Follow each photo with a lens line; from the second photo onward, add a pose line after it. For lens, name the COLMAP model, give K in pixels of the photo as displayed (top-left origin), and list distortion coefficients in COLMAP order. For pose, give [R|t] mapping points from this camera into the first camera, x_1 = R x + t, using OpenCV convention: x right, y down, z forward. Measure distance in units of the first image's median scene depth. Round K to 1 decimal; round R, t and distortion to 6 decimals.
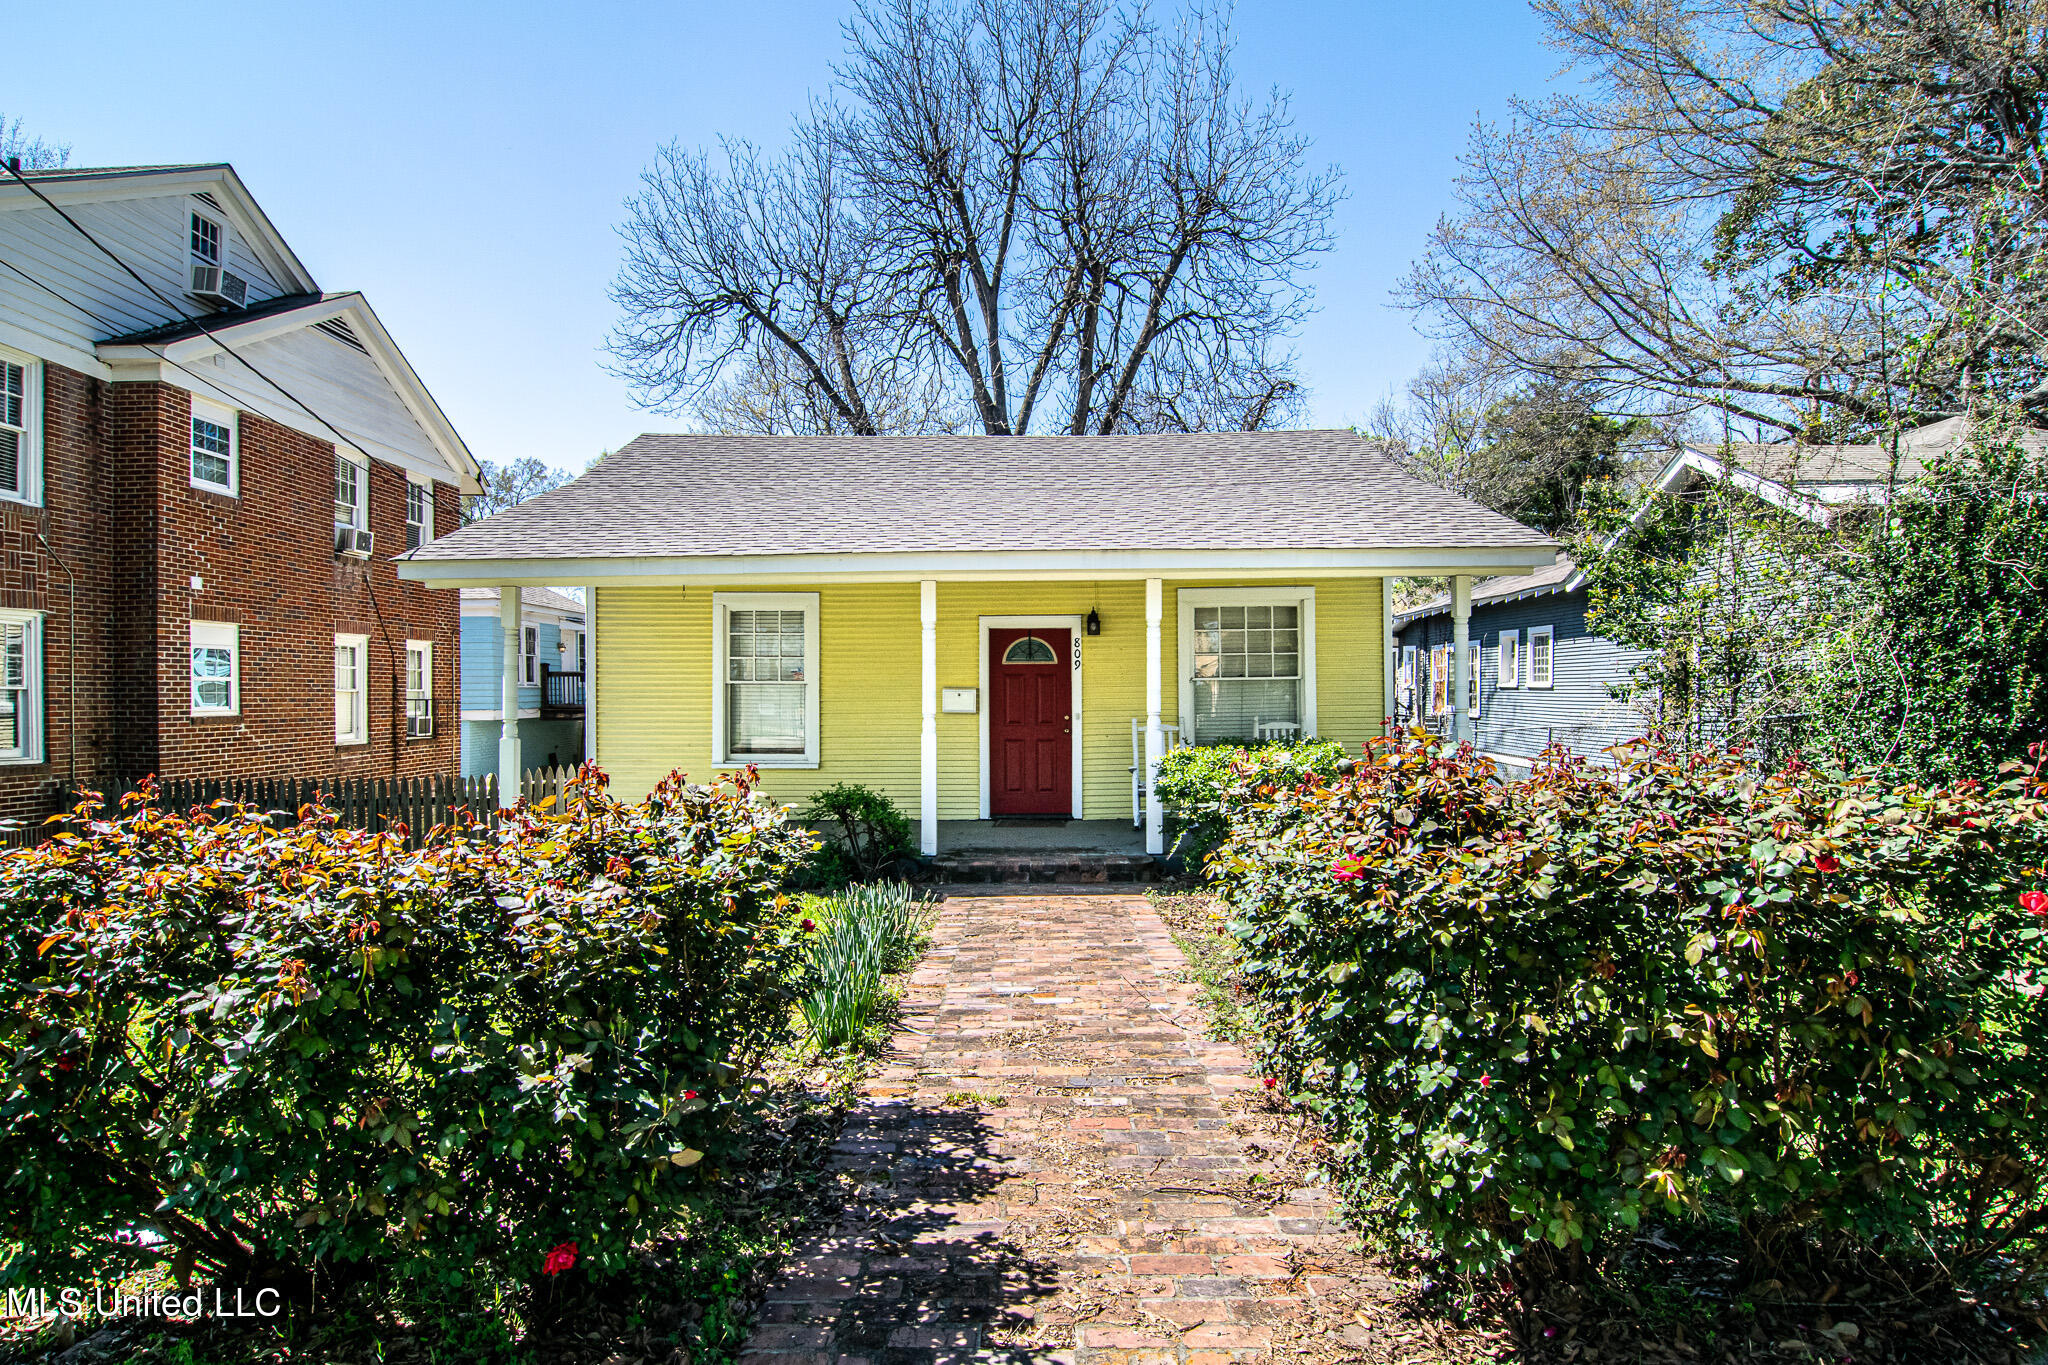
lens RADIAL K [[1114.5, 0, 1012.4], [0, 1114.5, 704.2], [0, 0, 1]] dist [-0.016443, -0.001720]
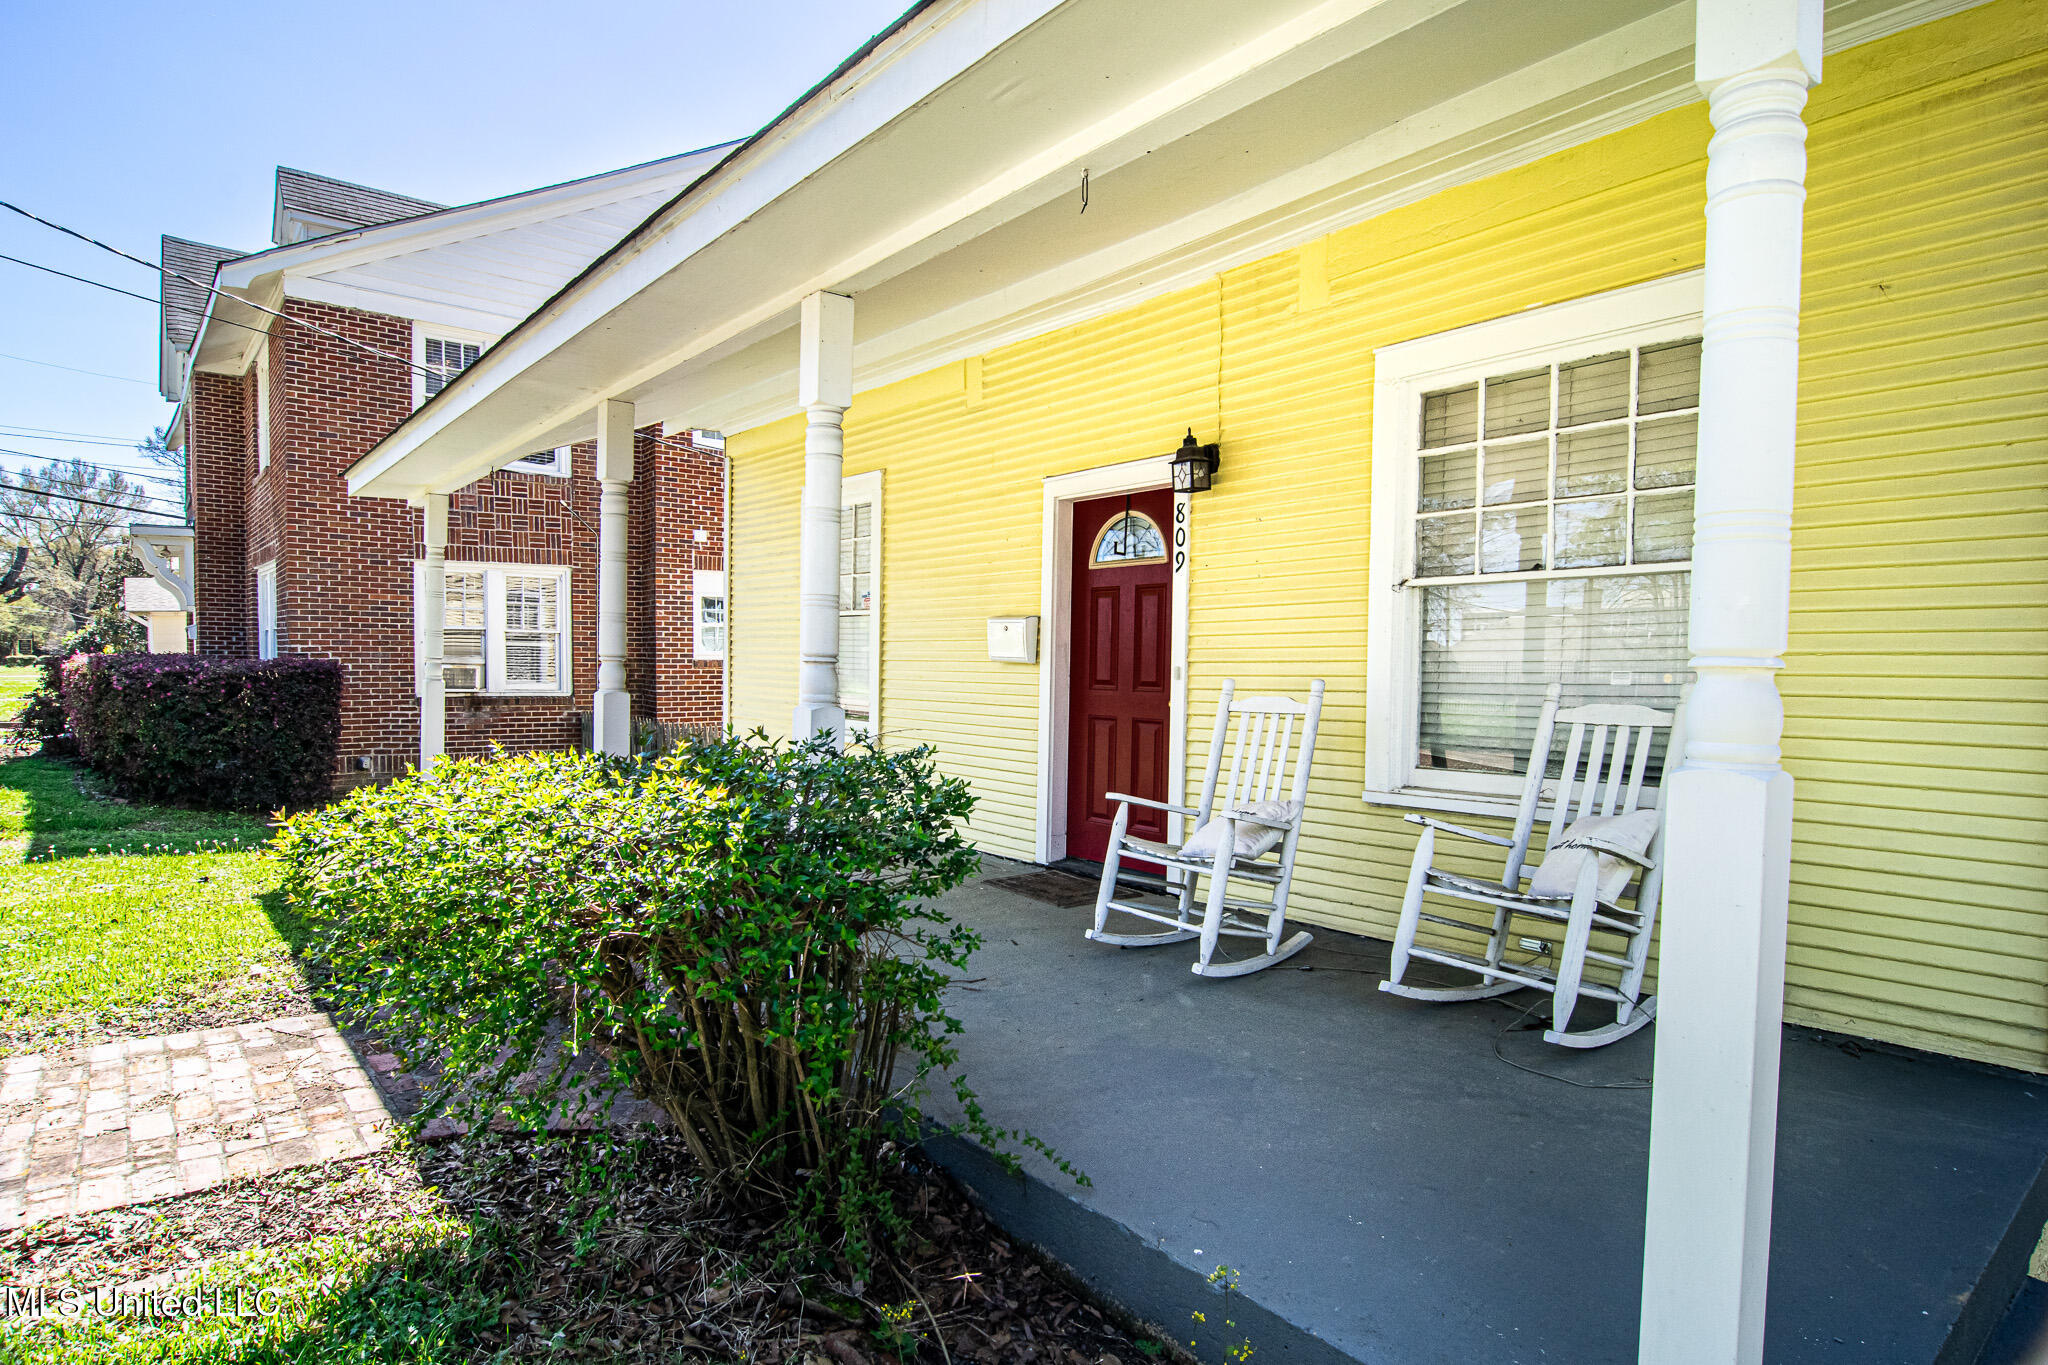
lens RADIAL K [[1114.5, 0, 1012.4], [0, 1114.5, 704.2], [0, 0, 1]] dist [-0.016443, -0.001720]
pose [[0.641701, 0.043338, -0.765730, 0.365475], [-0.020804, 0.999018, 0.039108, 0.007204], [0.766673, -0.009166, 0.641972, 0.646710]]
